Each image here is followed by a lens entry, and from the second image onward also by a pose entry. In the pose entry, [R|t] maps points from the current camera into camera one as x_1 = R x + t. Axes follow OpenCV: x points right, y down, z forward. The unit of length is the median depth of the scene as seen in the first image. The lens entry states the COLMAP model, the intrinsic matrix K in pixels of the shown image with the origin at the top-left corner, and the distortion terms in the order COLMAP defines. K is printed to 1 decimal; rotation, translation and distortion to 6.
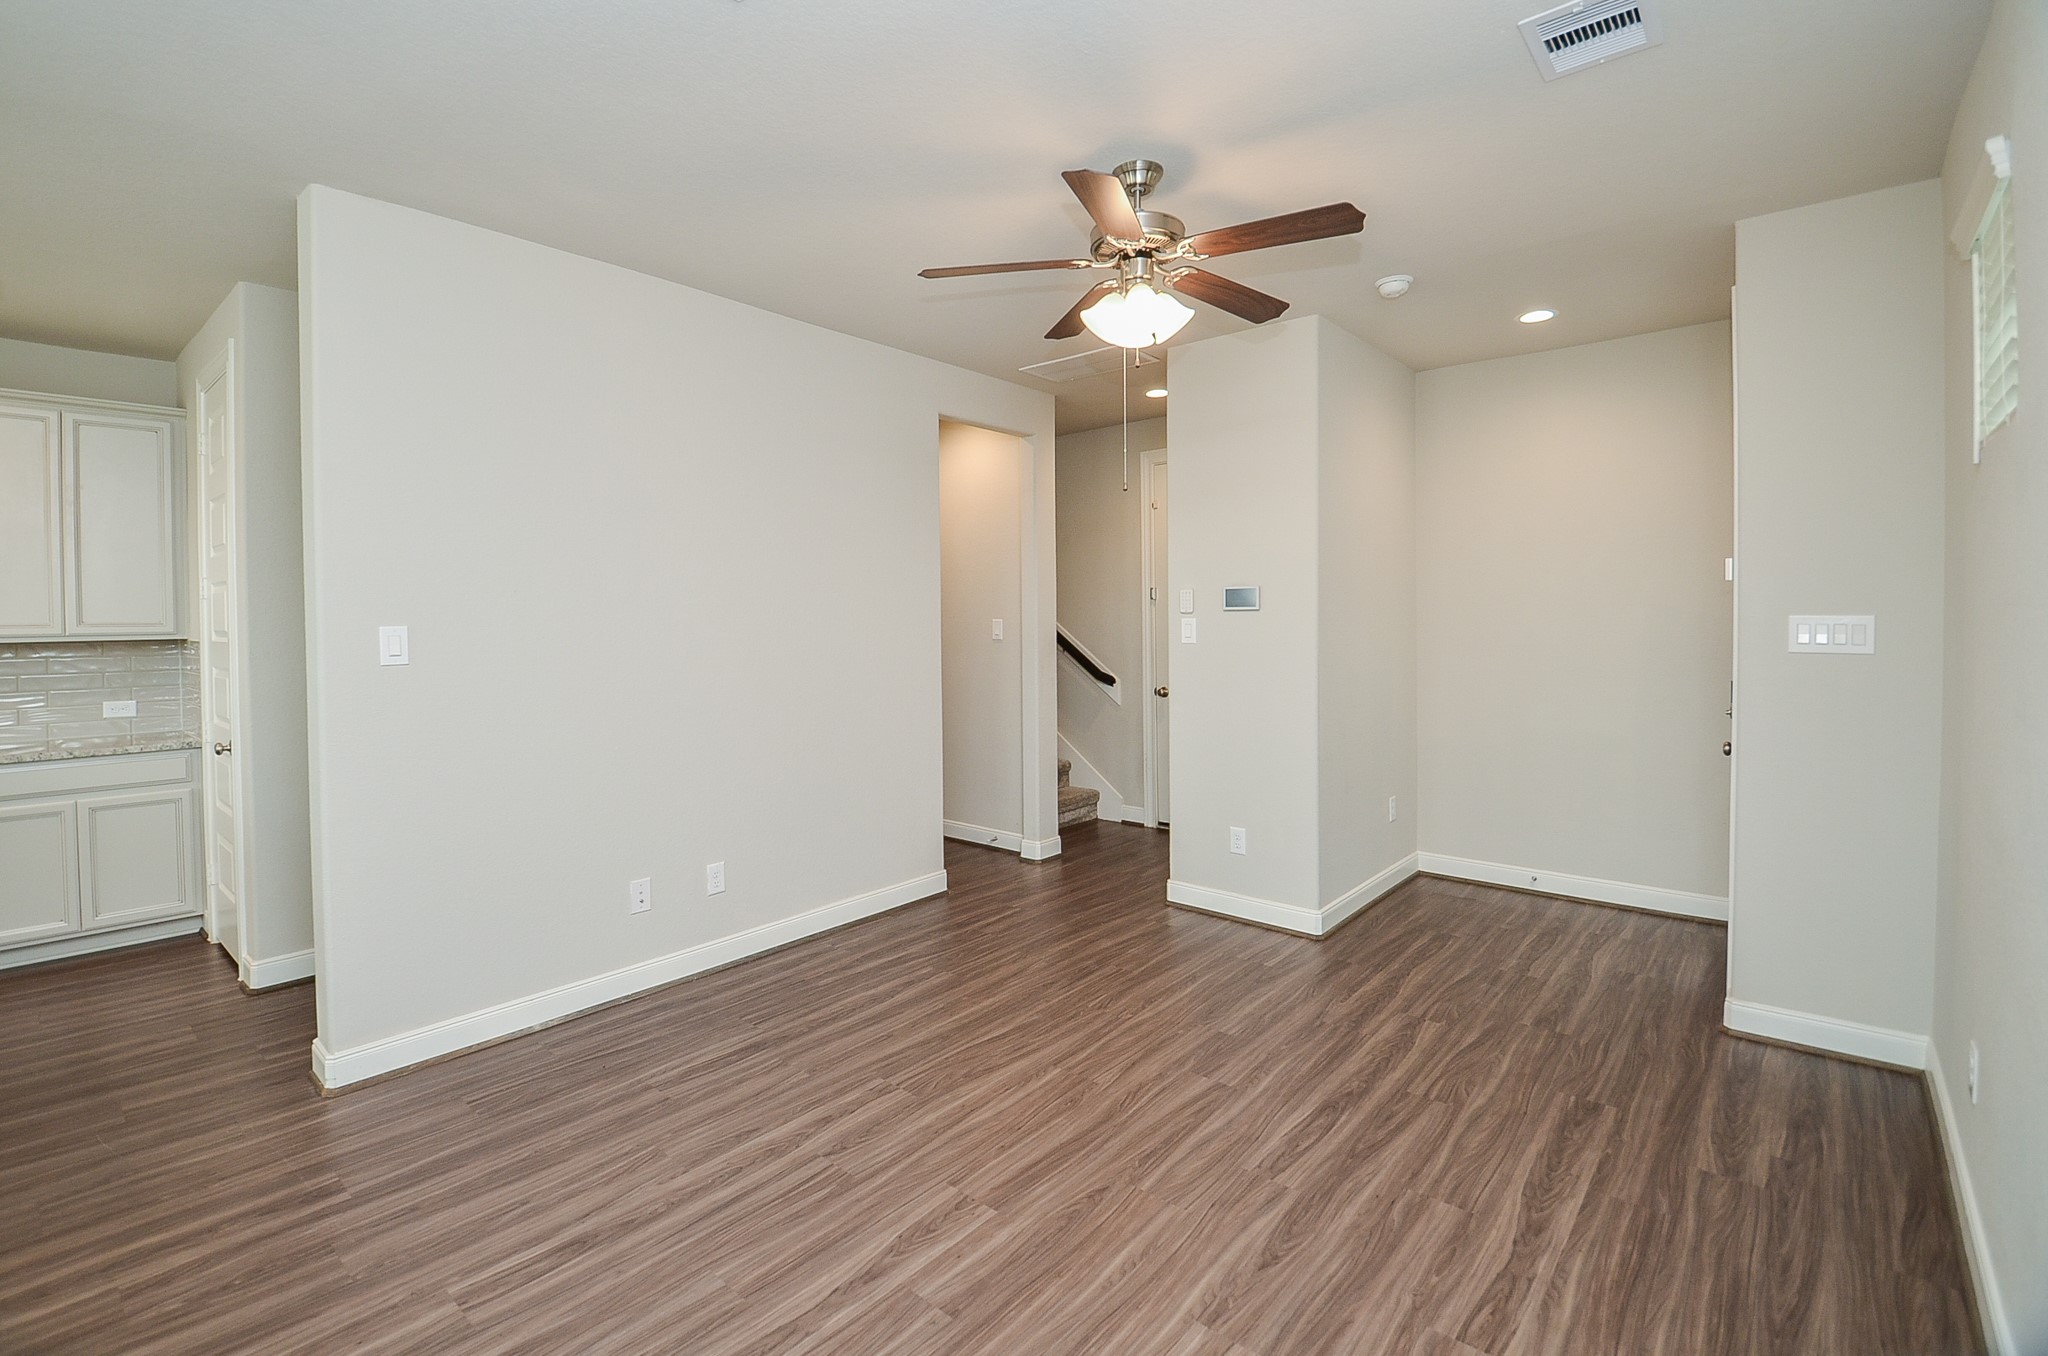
lens RADIAL K [[937.2, 0, 1006.4], [0, 937.2, 627.4], [0, 0, 1]] dist [0.002228, -0.020148]
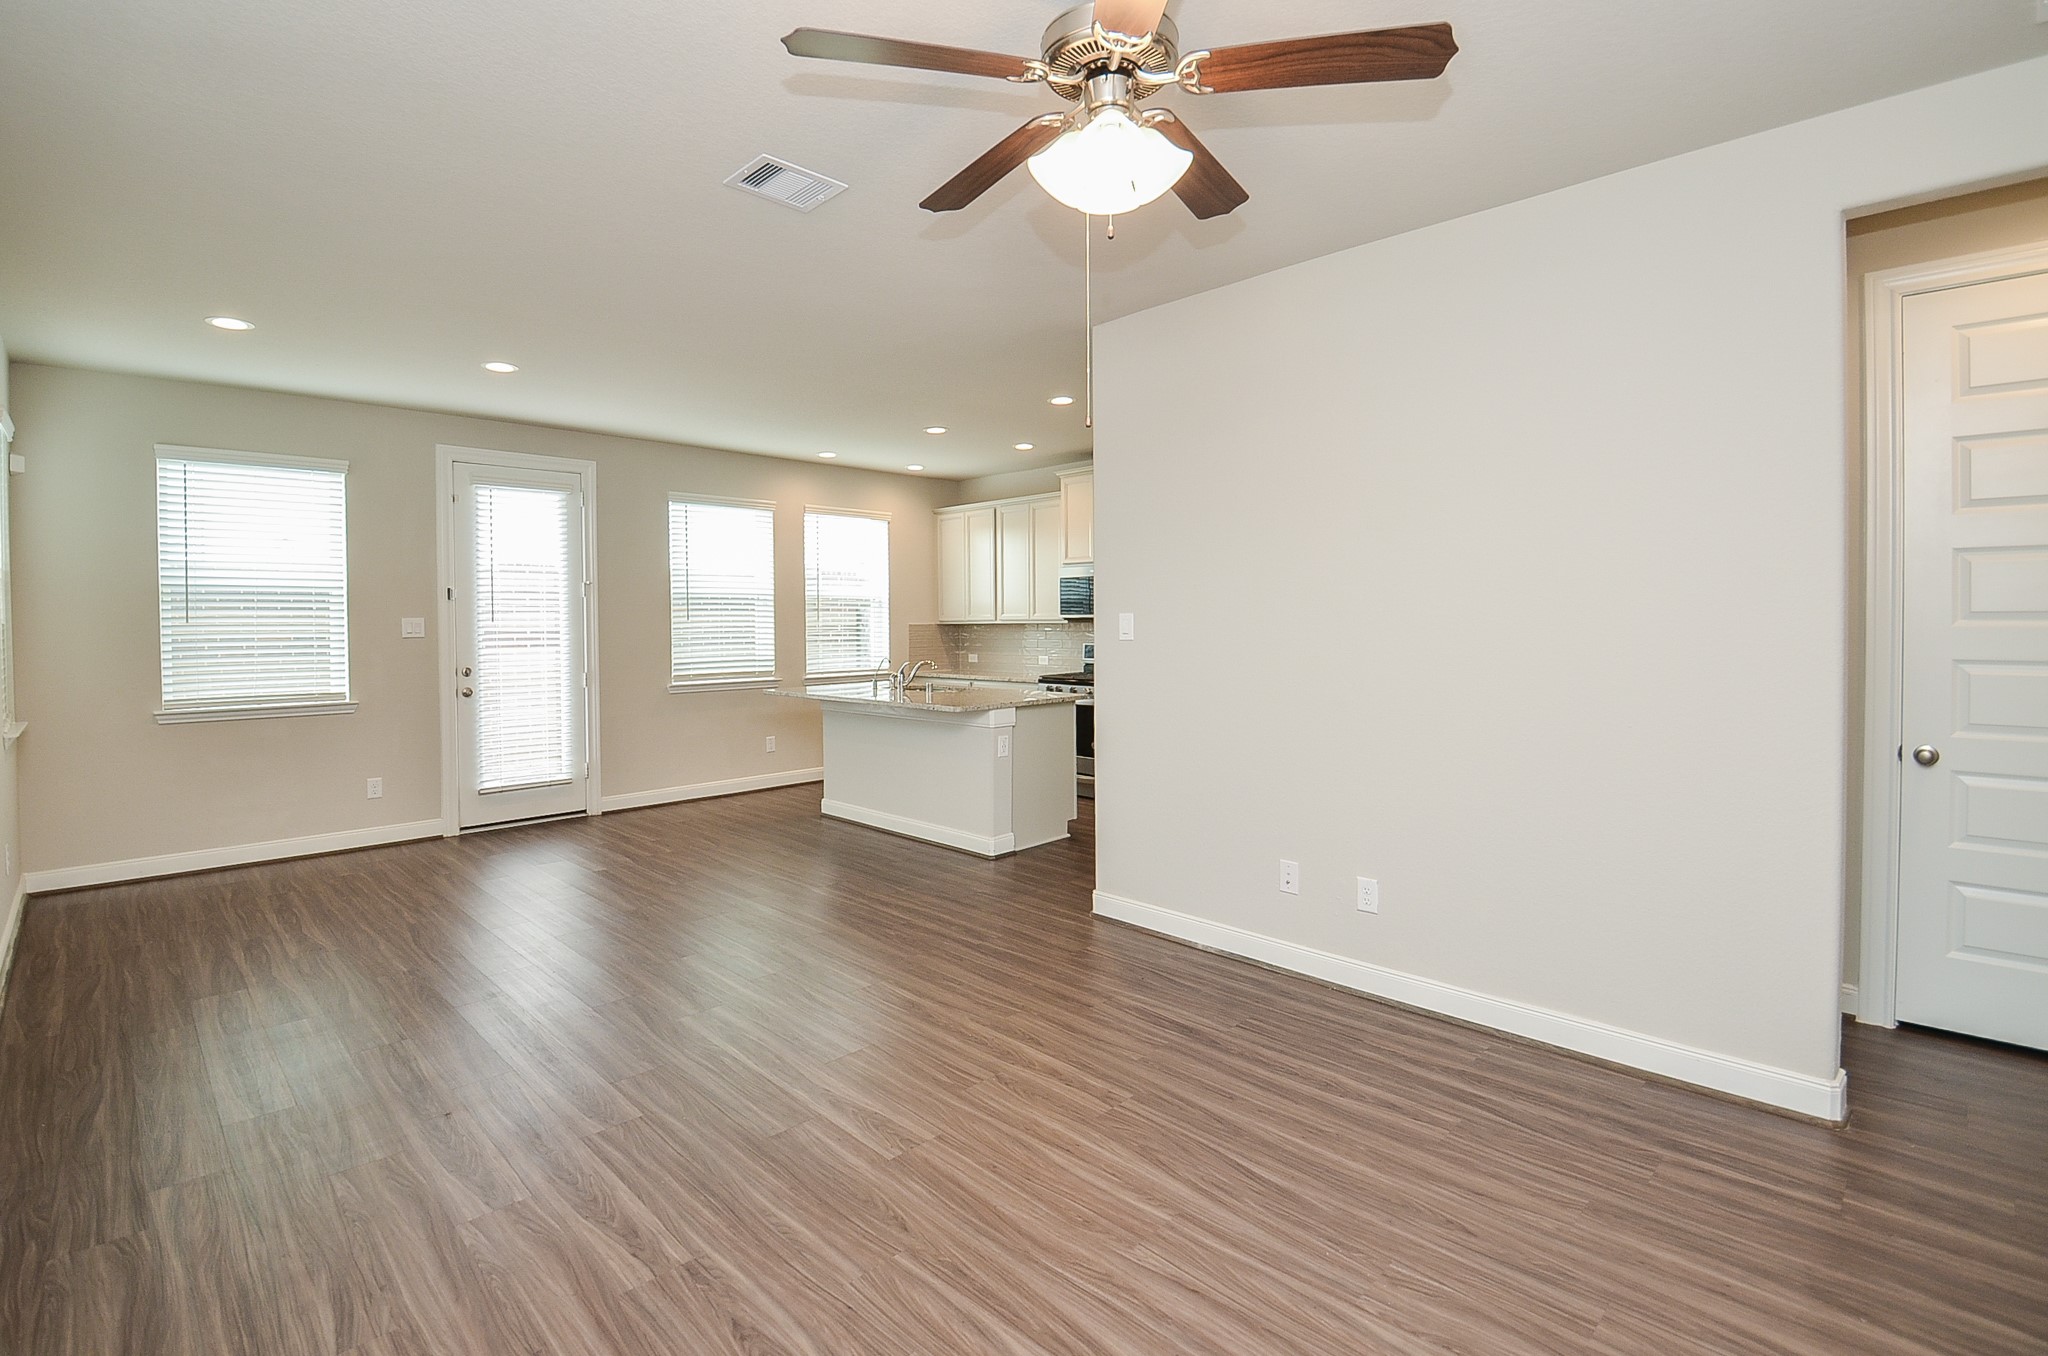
lens RADIAL K [[937.2, 0, 1006.4], [0, 937.2, 627.4], [0, 0, 1]] dist [0.002228, -0.020148]
pose [[-0.077284, 0.025373, -0.996686, 0.747457], [-0.011608, 0.999585, 0.026347, -0.017172], [0.996942, 0.013605, -0.076958, 0.862550]]
